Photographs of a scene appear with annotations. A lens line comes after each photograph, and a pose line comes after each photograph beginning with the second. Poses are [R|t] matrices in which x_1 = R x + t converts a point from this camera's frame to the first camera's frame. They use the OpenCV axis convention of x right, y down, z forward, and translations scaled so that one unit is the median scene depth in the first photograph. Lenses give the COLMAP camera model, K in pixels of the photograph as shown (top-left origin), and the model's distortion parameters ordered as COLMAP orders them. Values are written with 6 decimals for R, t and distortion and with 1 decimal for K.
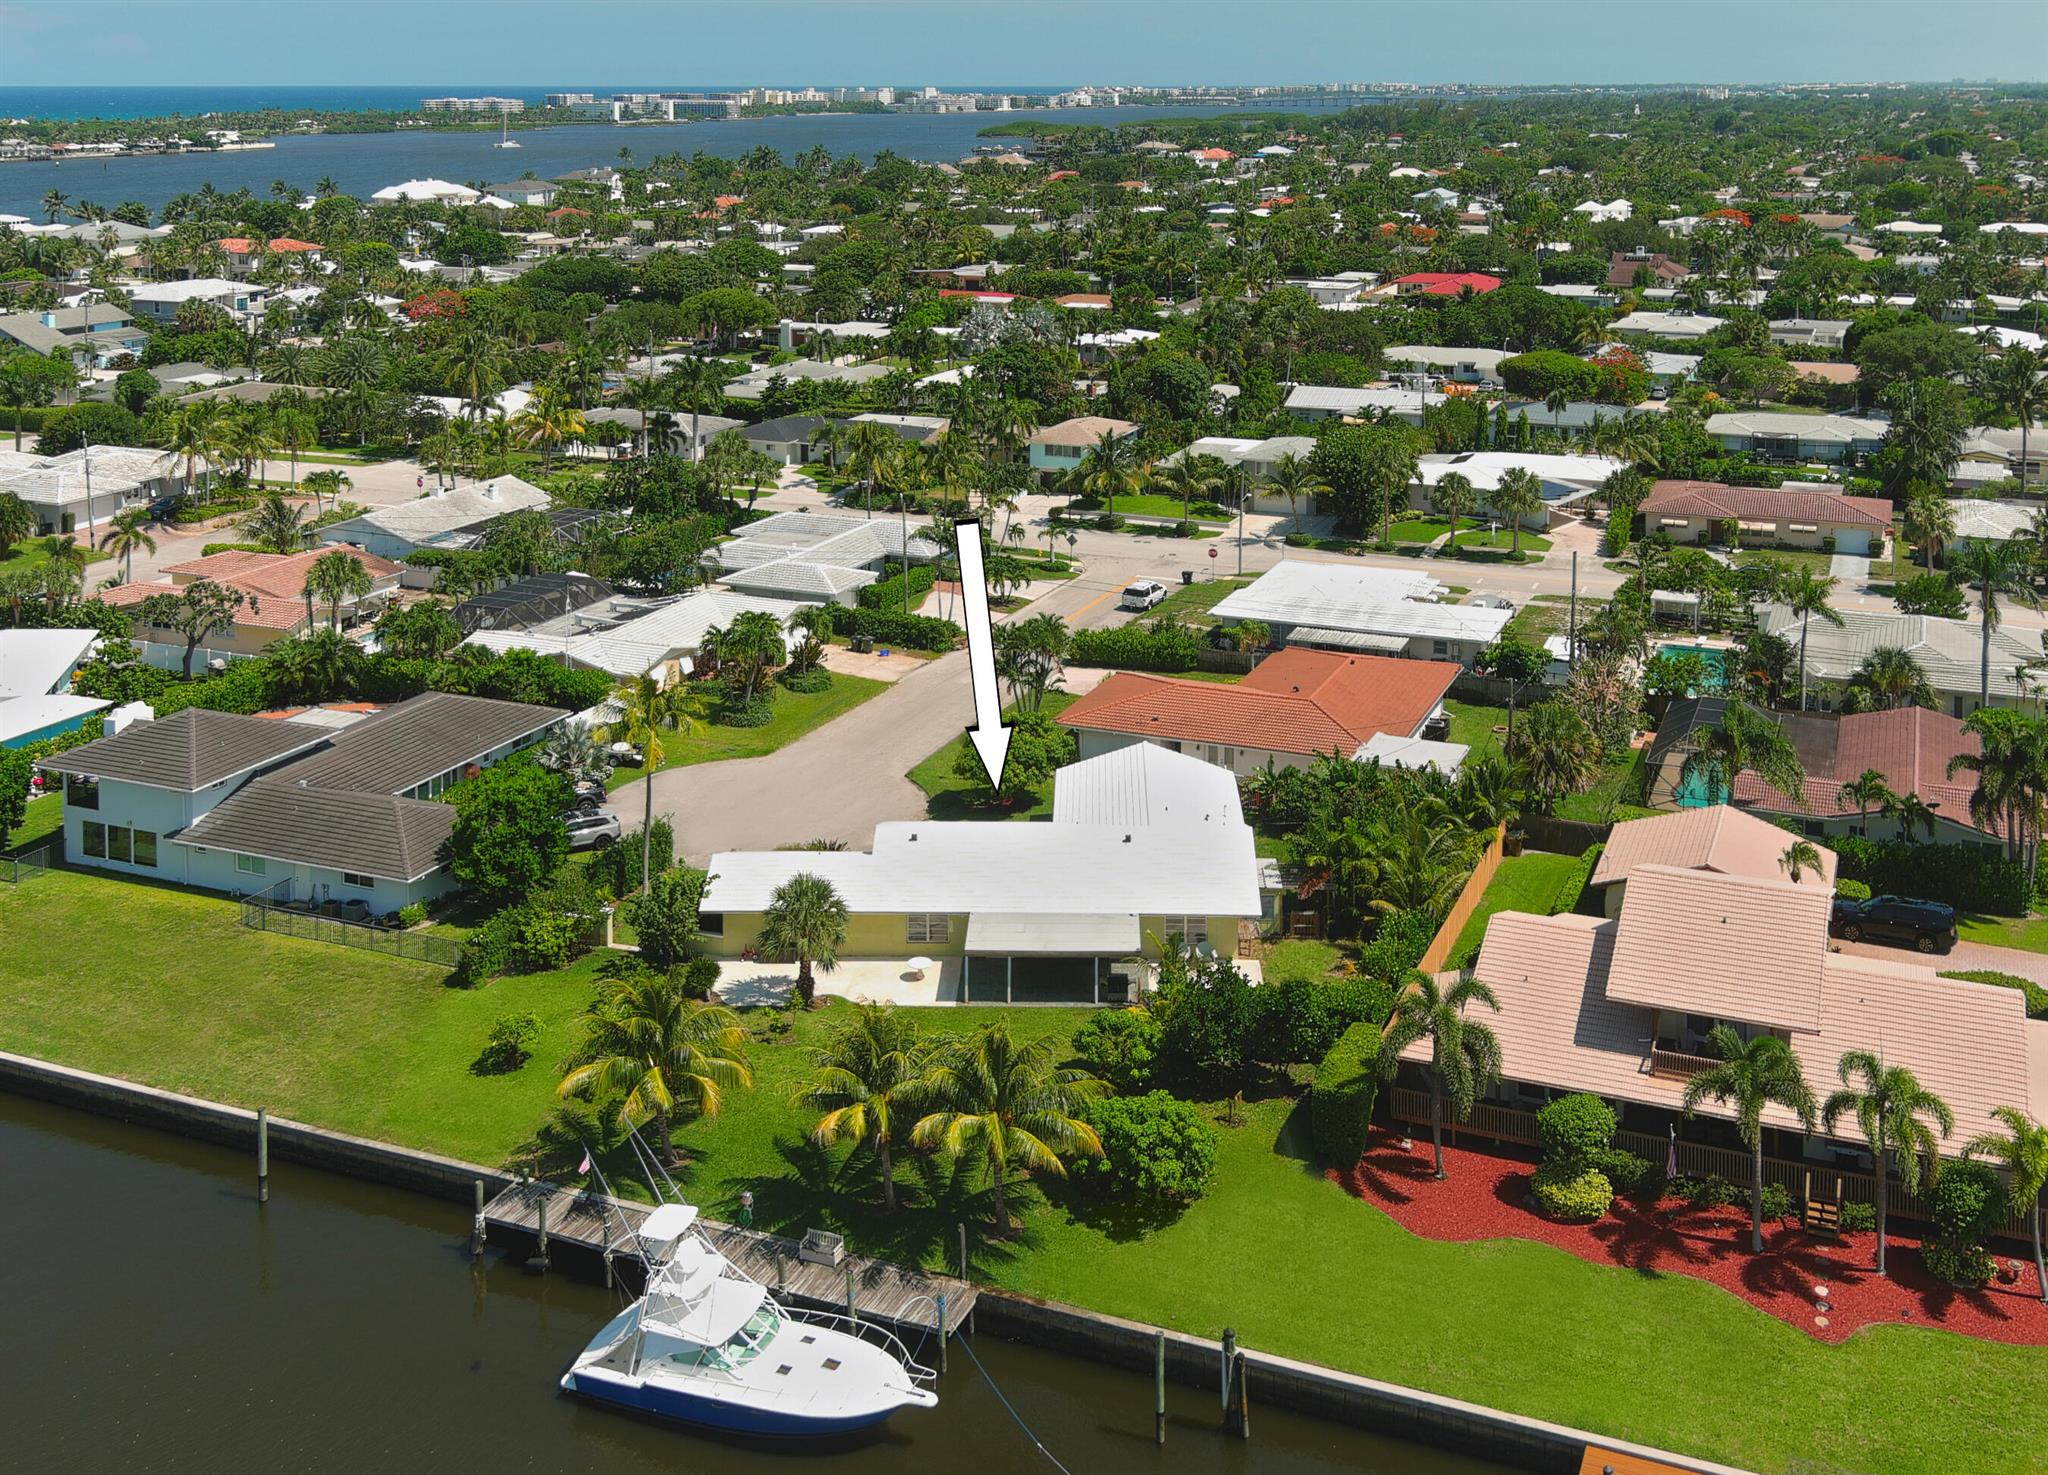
lens RADIAL K [[2033.9, 0, 1054.5], [0, 2033.9, 737.7], [0, 0, 1]] dist [0.036252, -0.024211]
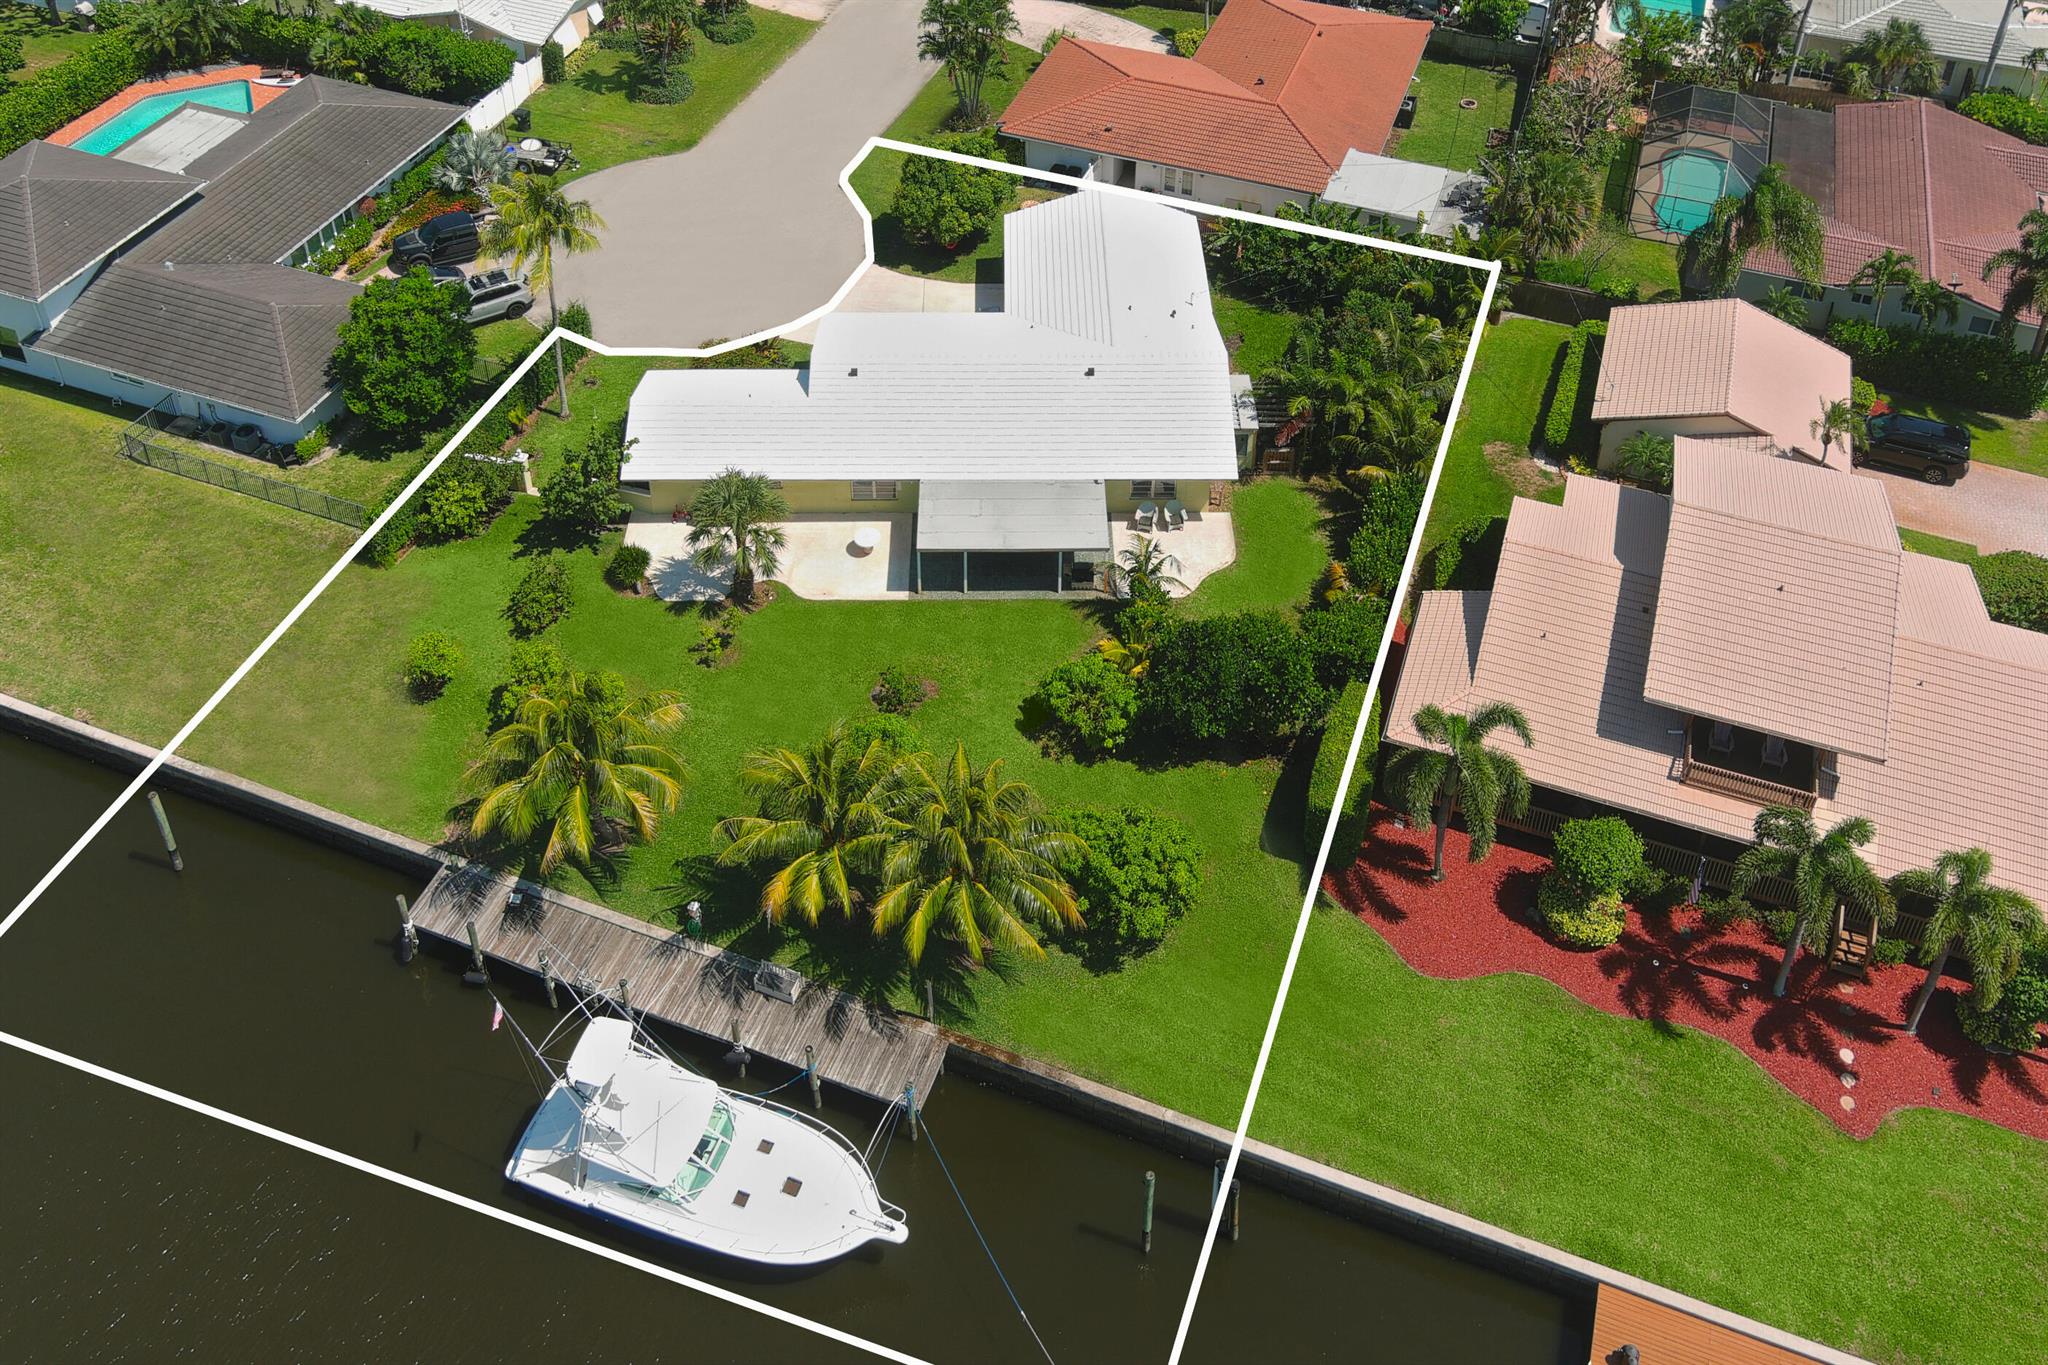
lens RADIAL K [[1667.6, 0, 1024.0], [0, 1667.6, 682.5], [0, 0, 1]] dist [0.035214, -0.044313]
pose [[0.999623, -0.013115, 0.024127, -0.014670], [0.001045, 0.896111, 0.443829, -0.172361], [-0.027442, -0.443636, 0.895787, 0.302648]]
